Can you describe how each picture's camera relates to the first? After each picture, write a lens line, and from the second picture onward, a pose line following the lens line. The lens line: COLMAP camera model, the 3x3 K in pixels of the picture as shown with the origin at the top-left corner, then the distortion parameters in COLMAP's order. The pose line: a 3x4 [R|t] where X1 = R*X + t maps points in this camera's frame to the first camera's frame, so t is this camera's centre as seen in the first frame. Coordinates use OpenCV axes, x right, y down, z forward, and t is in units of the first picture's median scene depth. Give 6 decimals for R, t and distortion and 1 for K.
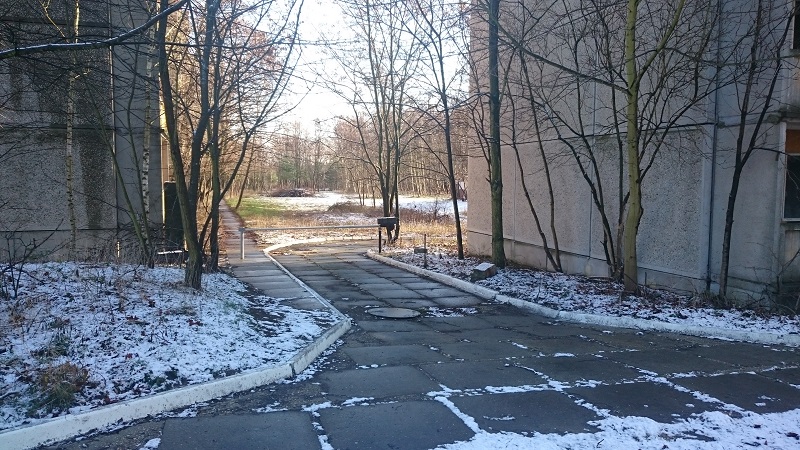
lens RADIAL K [[583.0, 0, 399.1], [0, 583.0, 225.0], [0, 0, 1]] dist [0.015090, -0.013470]
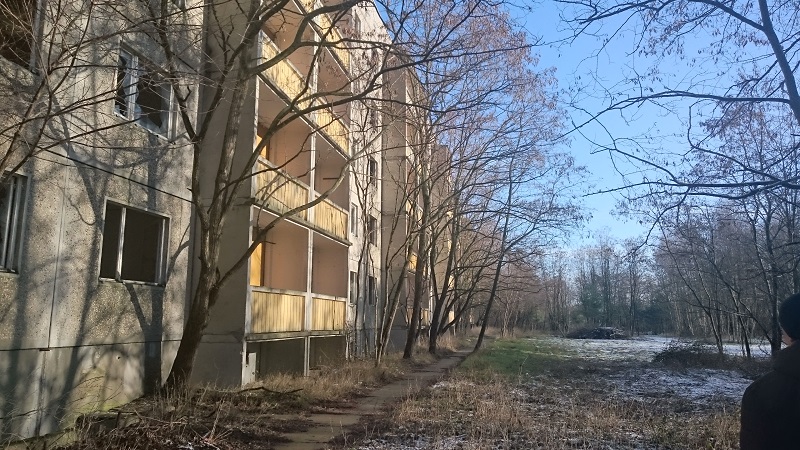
lens RADIAL K [[583.0, 0, 392.7], [0, 583.0, 223.9], [0, 0, 1]] dist [0.015090, -0.013470]
pose [[0.862695, -0.075822, -0.500008, -0.044935], [-0.048848, 0.971581, -0.231613, -0.010502], [0.503360, 0.224236, 0.834474, 0.357863]]
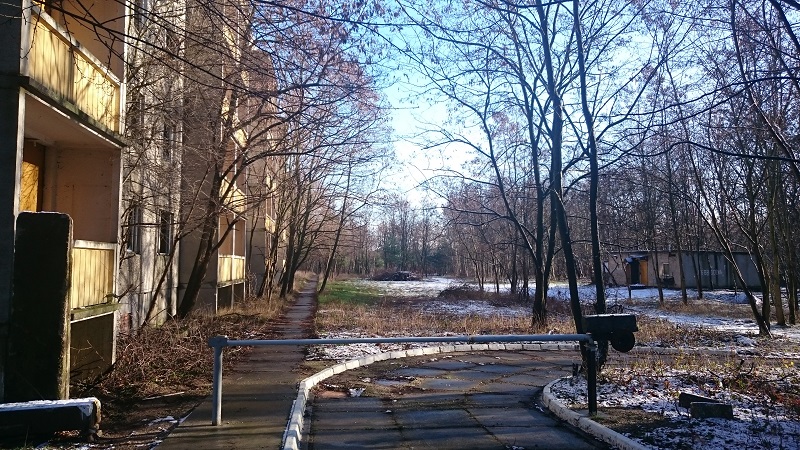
lens RADIAL K [[583.0, 0, 401.3], [0, 583.0, 224.1], [0, 0, 1]] dist [0.015090, -0.013470]
pose [[0.983846, -0.005292, -0.178938, -0.028370], [-0.021676, 0.988688, -0.148415, -0.004032], [0.177699, 0.149897, 0.972602, 0.202879]]
